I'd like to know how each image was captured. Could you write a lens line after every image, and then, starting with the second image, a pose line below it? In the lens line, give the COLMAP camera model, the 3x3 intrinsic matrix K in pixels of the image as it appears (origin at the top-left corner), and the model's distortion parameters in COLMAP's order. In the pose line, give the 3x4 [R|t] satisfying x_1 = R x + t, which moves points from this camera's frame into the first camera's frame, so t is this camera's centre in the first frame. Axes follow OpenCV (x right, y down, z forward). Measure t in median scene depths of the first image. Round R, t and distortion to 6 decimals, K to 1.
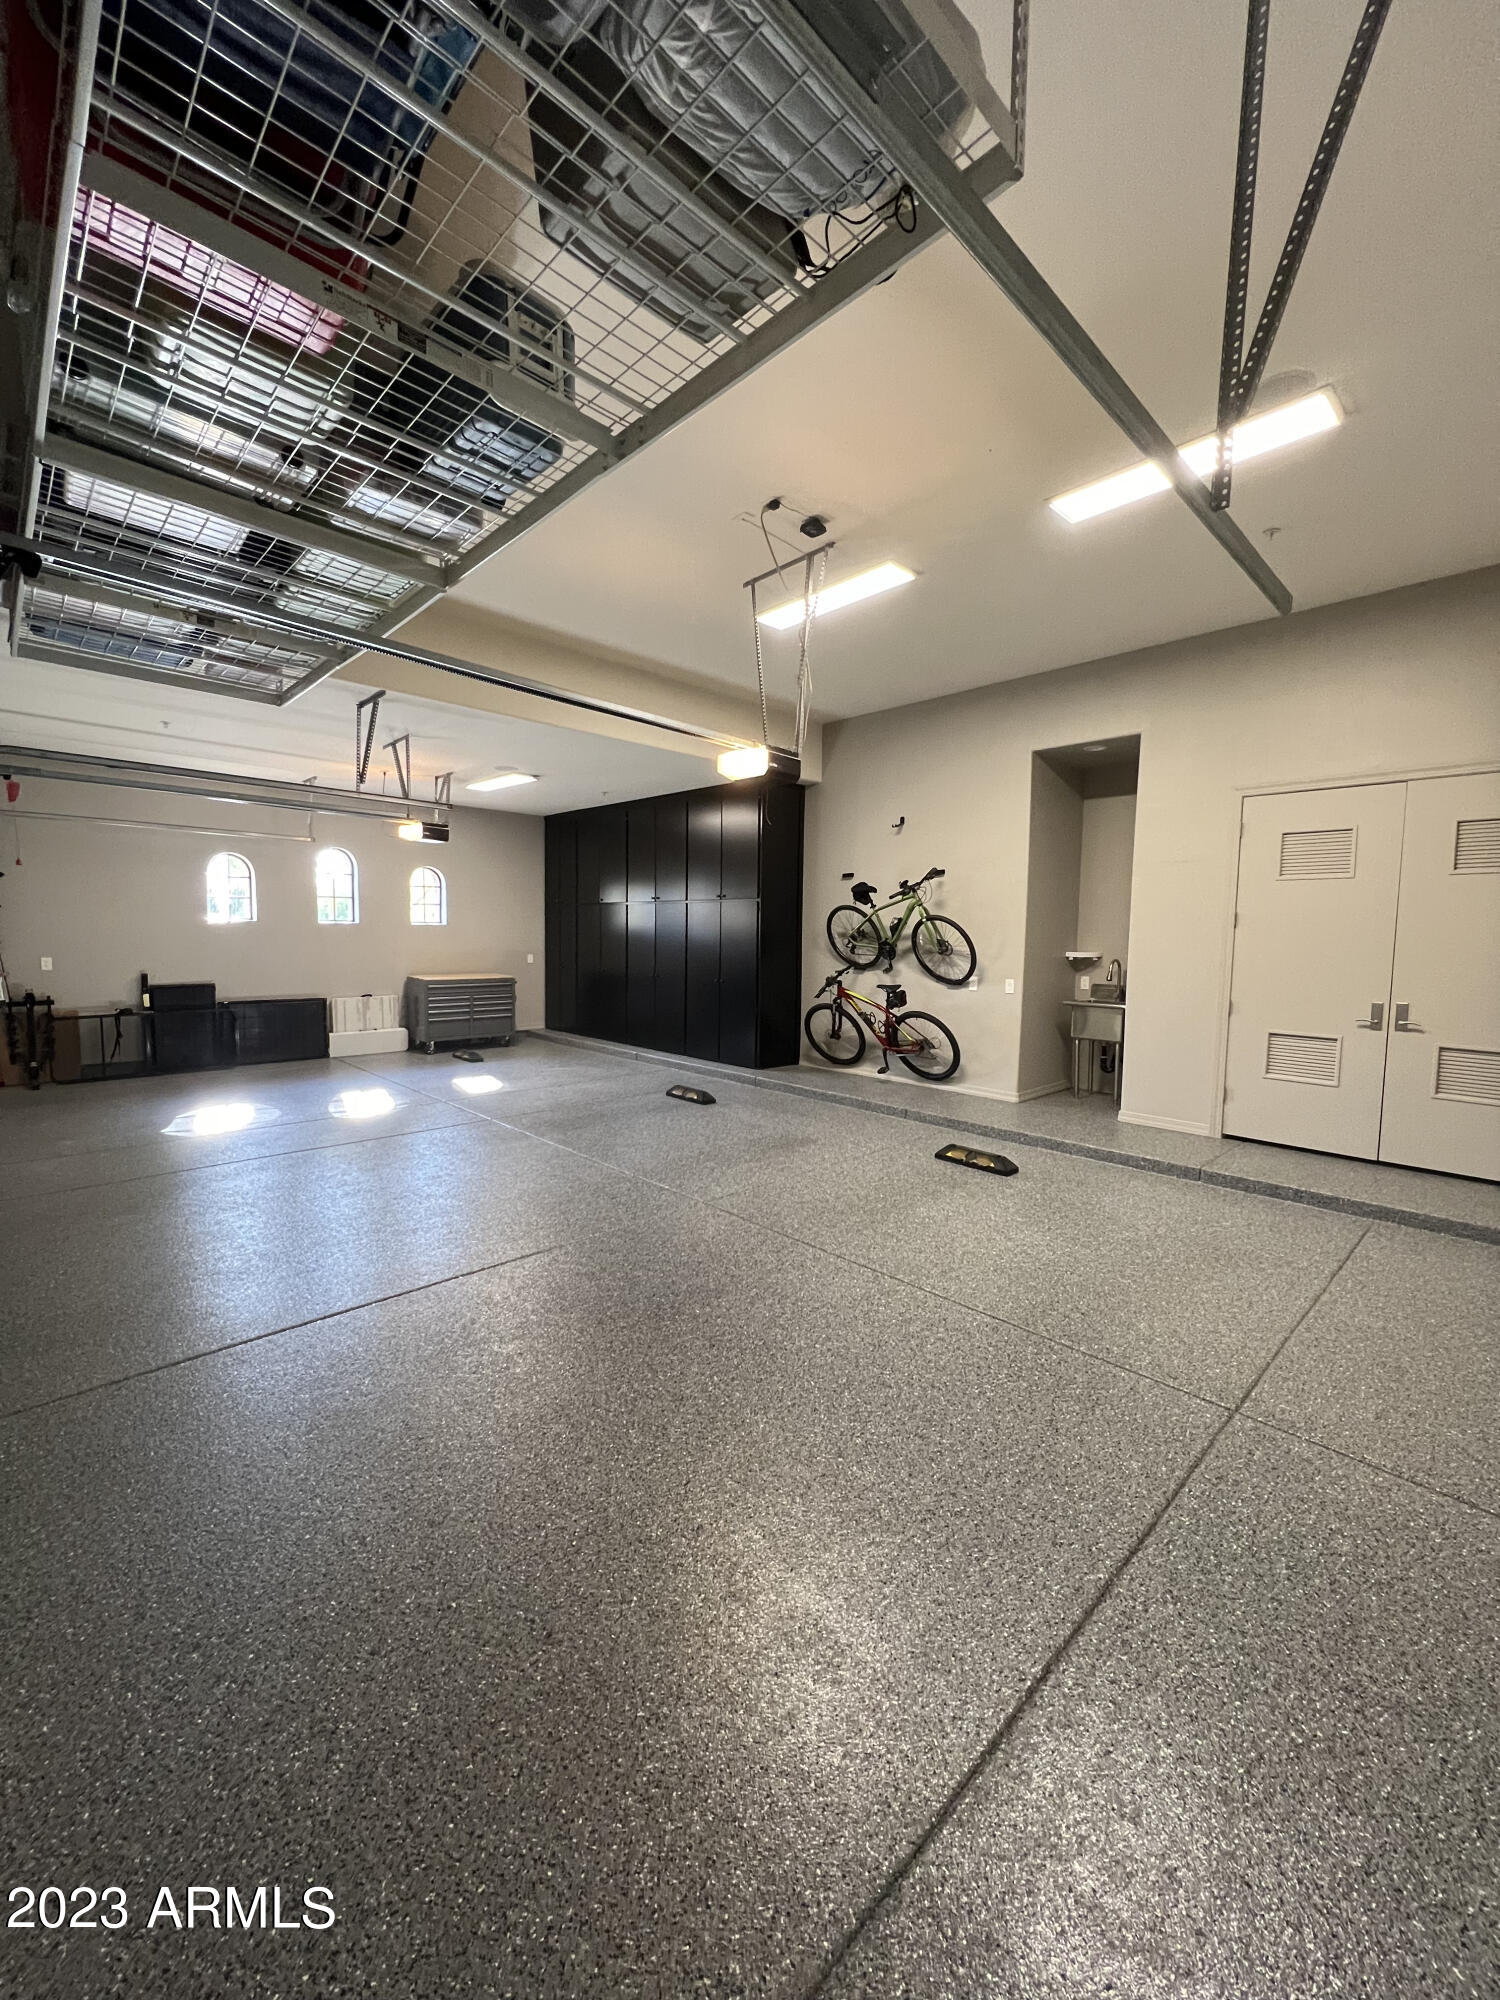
lens RADIAL K [[803.9, 0, 750.0], [0, 803.9, 1000.0], [0, 0, 1]] dist [-0.002682, -0.000503]
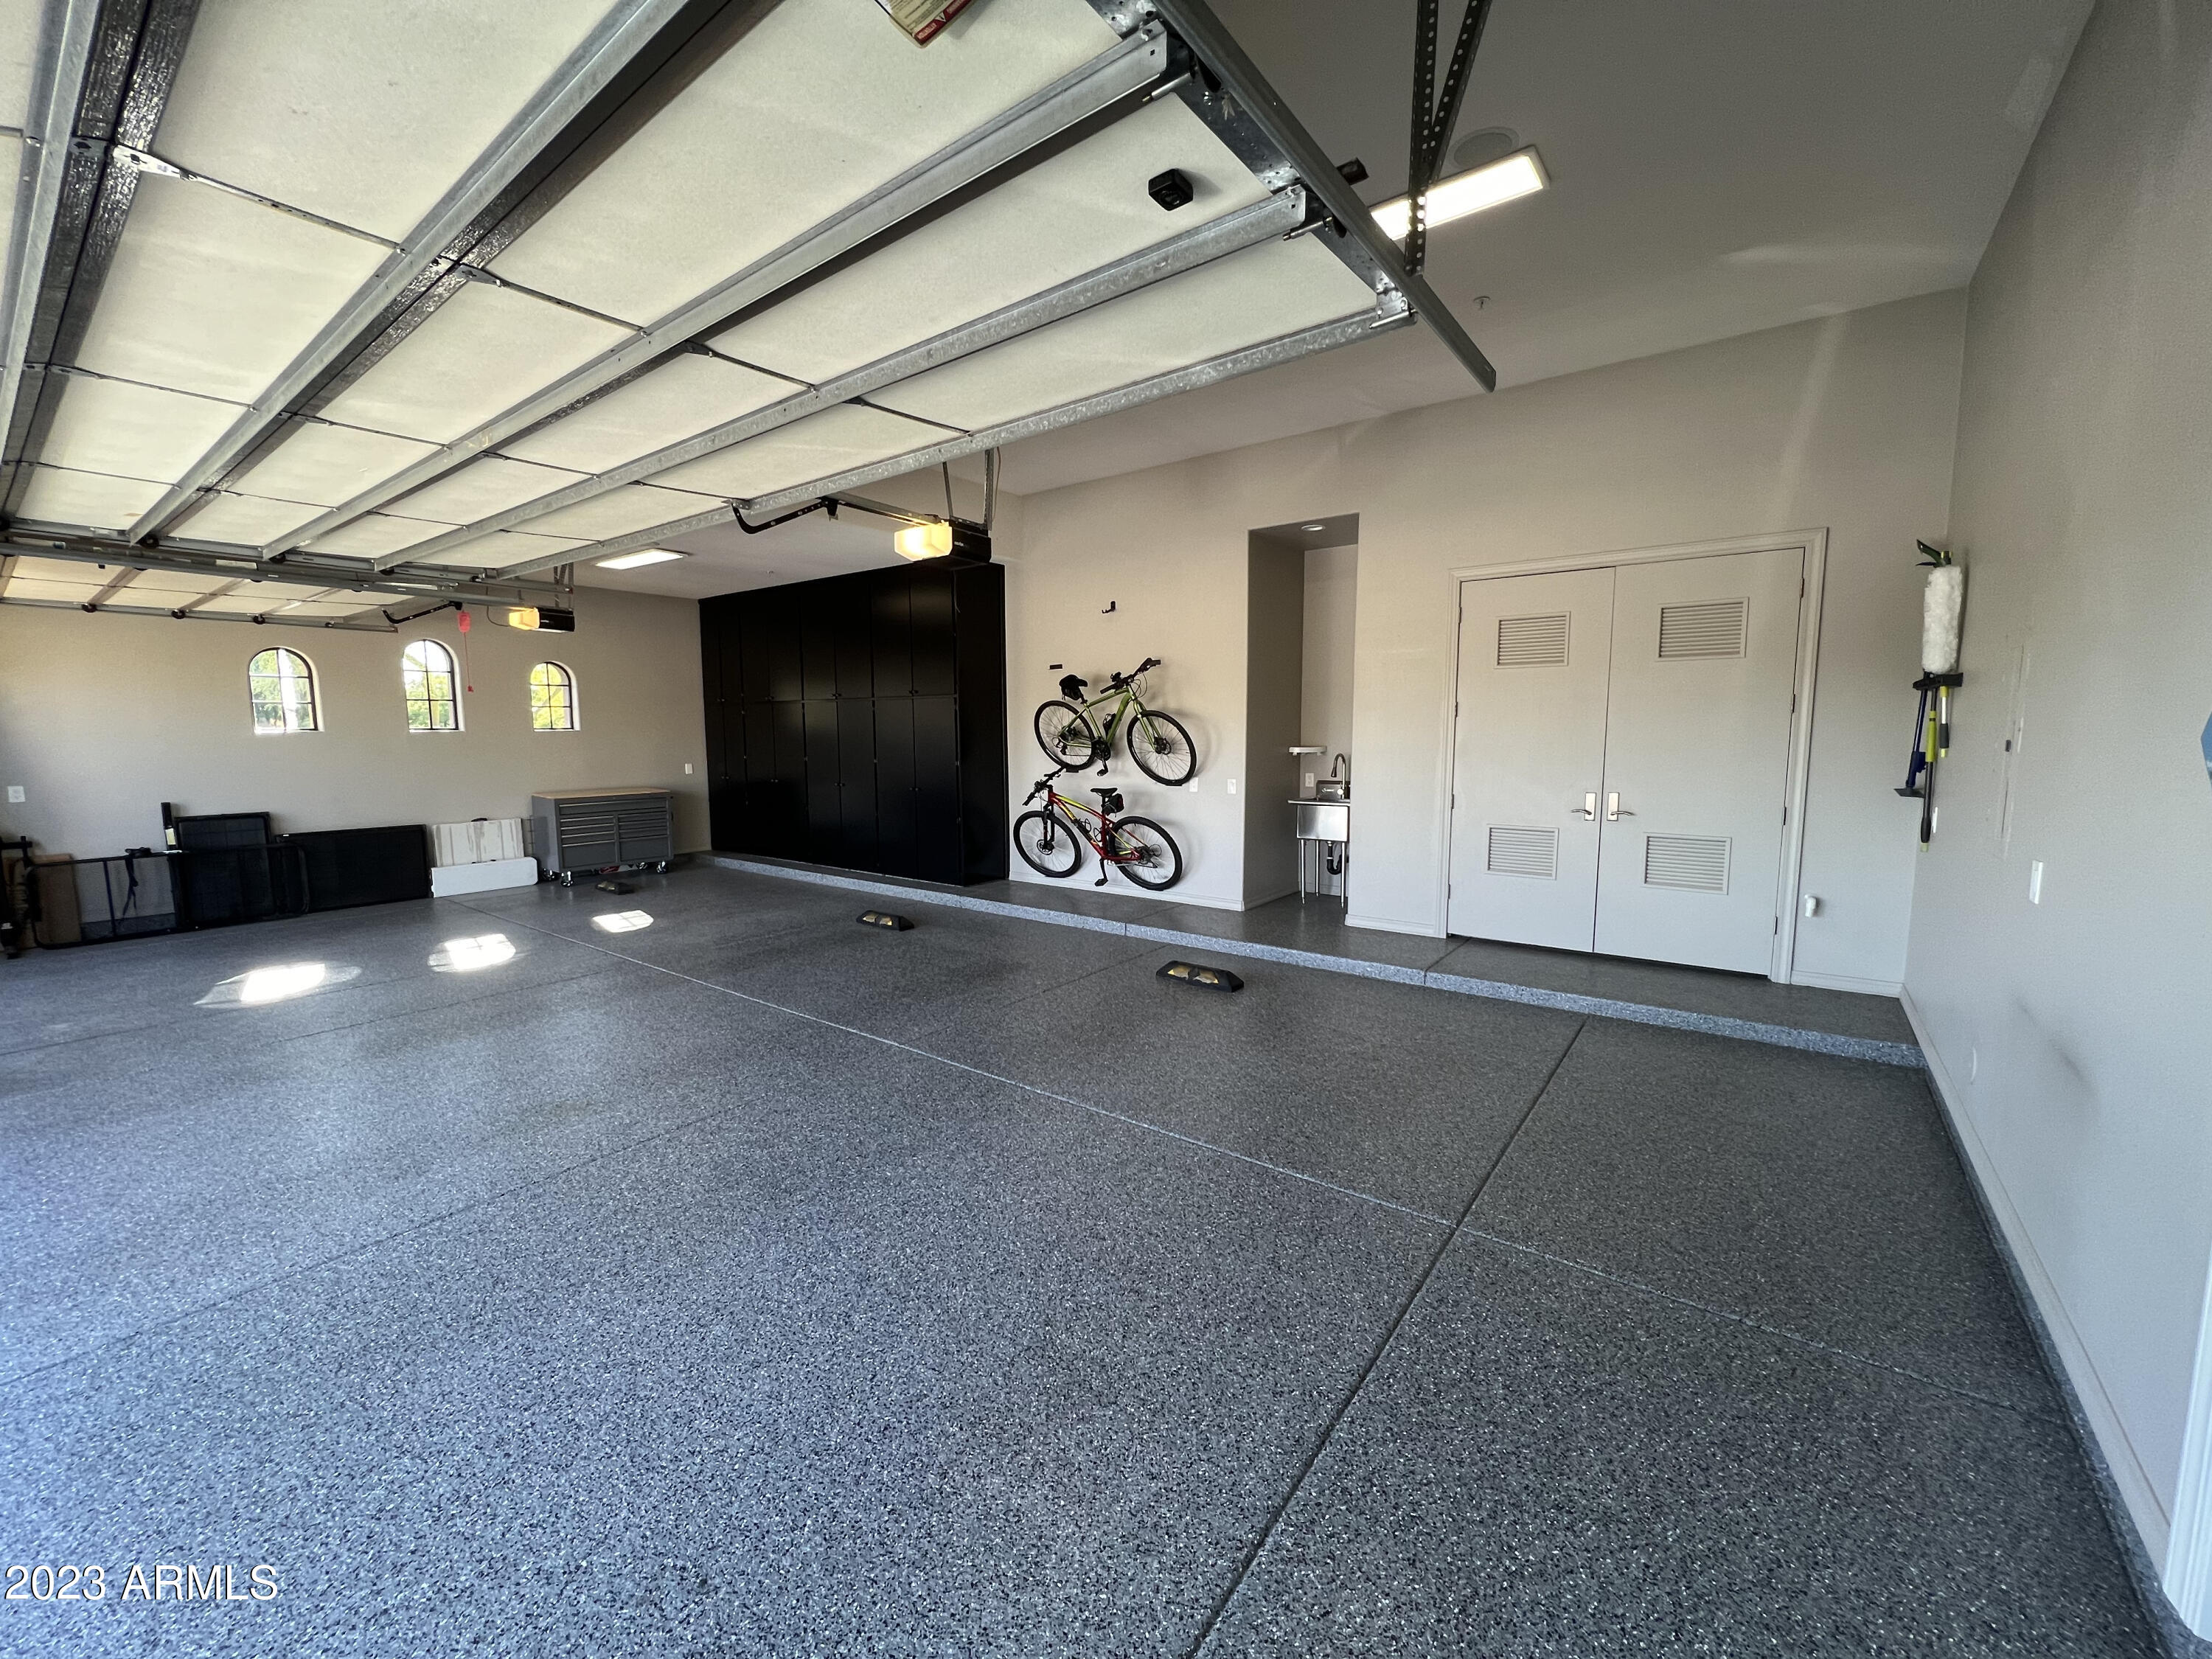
lens RADIAL K [[889.2, 0, 1096.5], [0, 889.2, 832.2], [0, 0, 1]] dist [-0.002682, -0.000503]
pose [[0.988098, -0.037706, 0.149133, 0.018039], [0.032654, 0.998812, 0.036180, -0.008389], [-0.150320, -0.030879, 0.988155, 0.011355]]
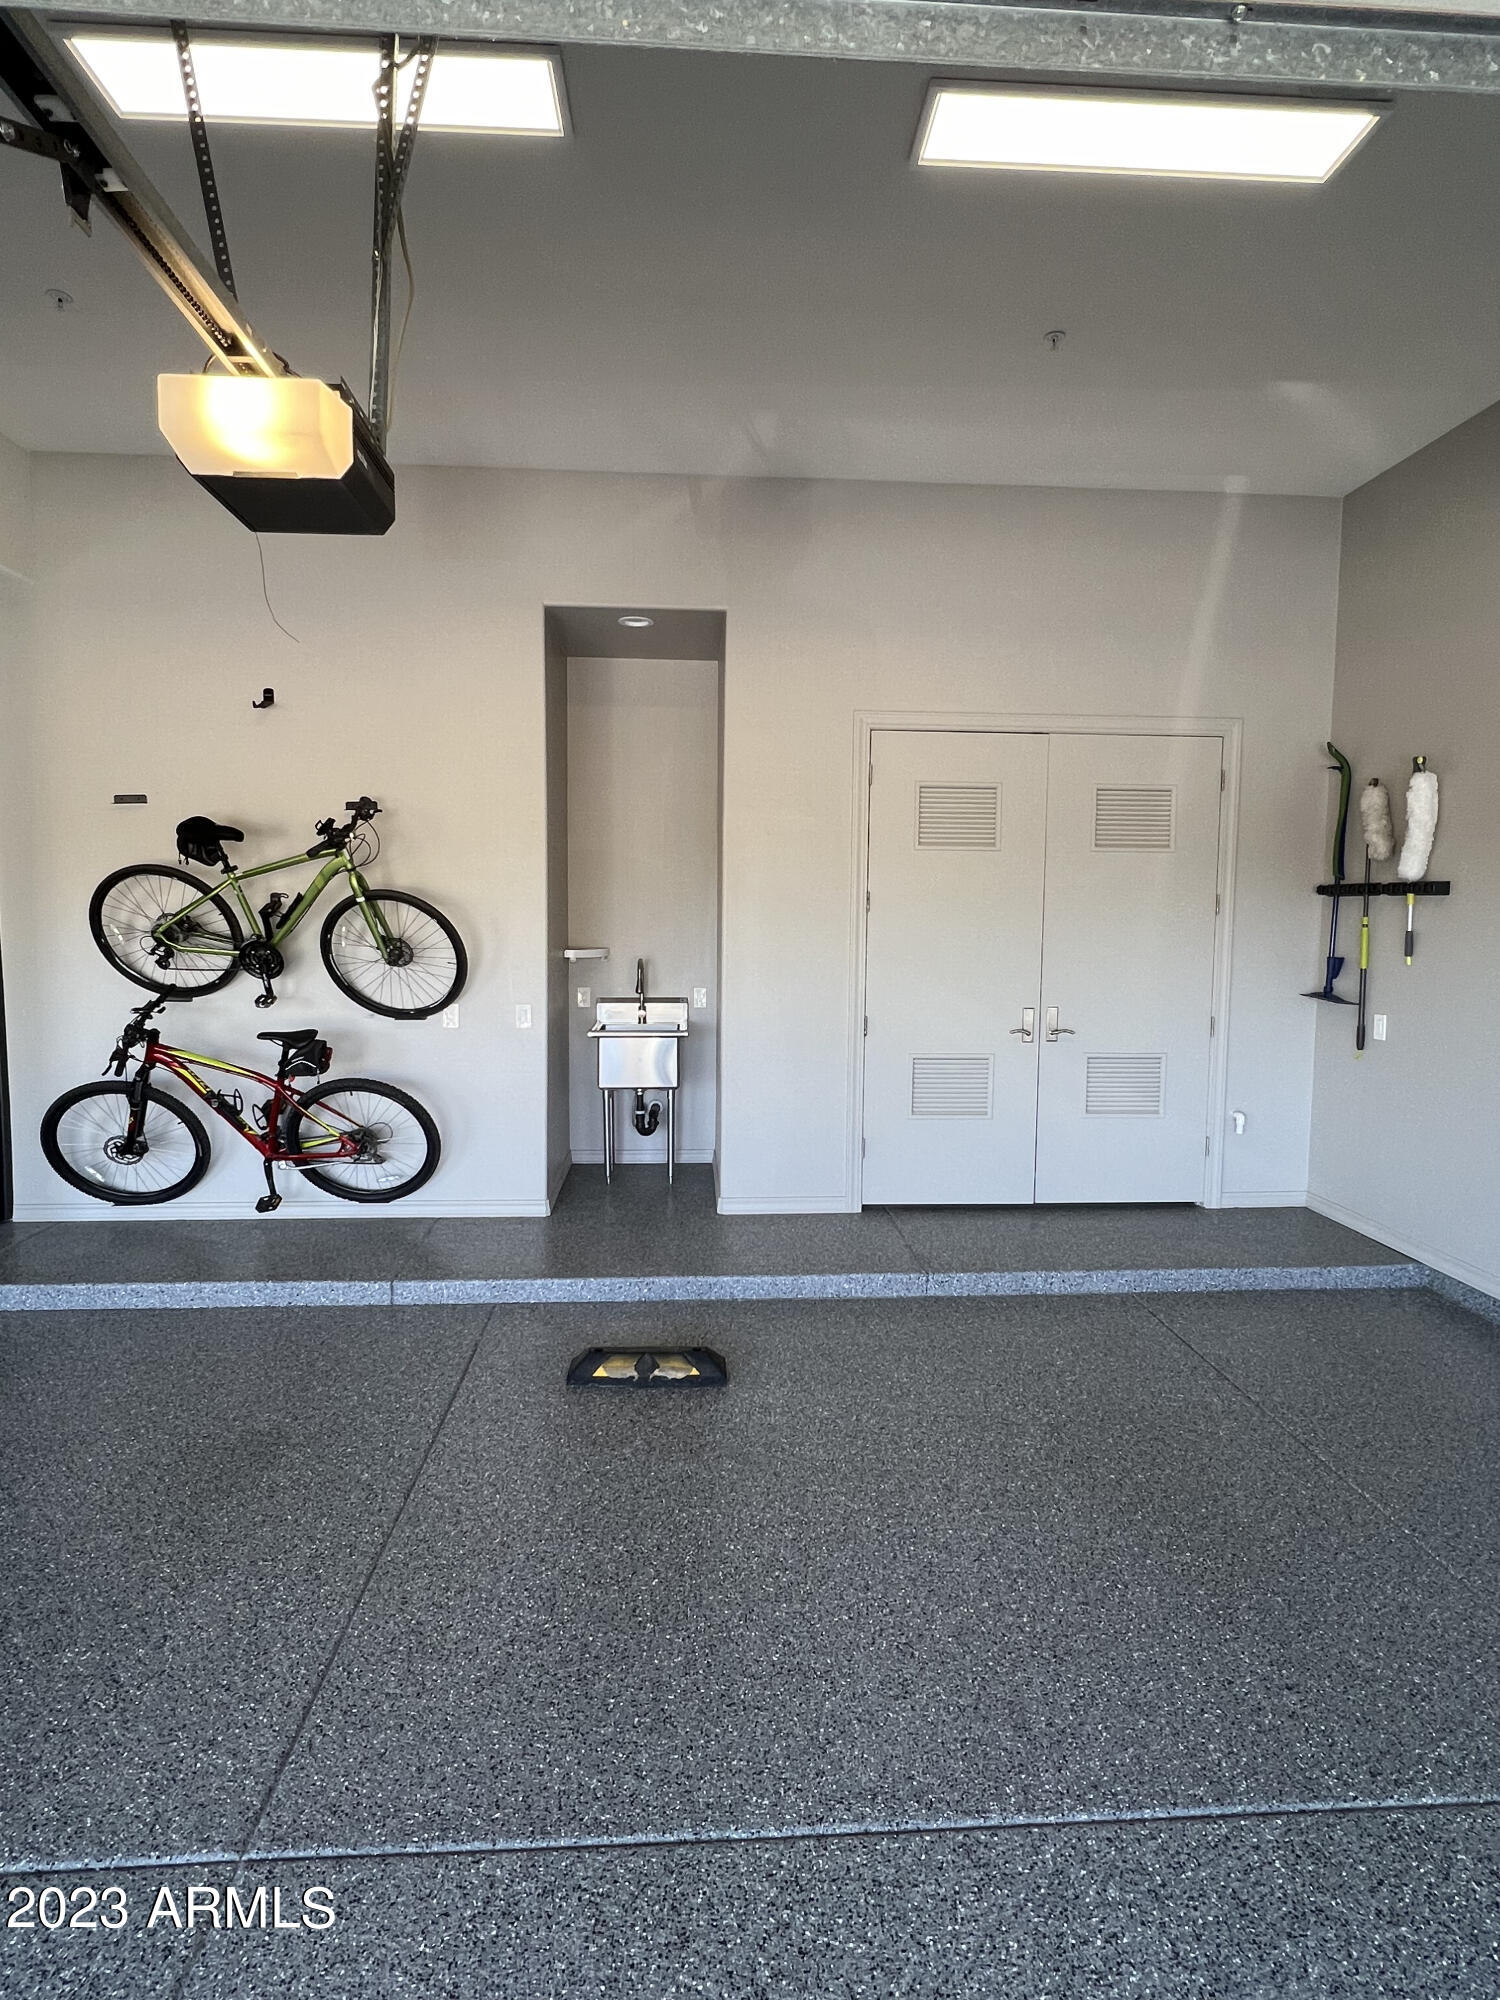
lens RADIAL K [[1052.0, 0, 750.0], [0, 1052.0, 1000.0], [0, 0, 1]] dist [0.000115, 0.000000]
pose [[0.639479, -0.074923, 0.765149, -0.186940], [0.063393, 0.996990, 0.044643, -0.067402], [-0.766191, 0.019957, 0.642303, 0.517191]]
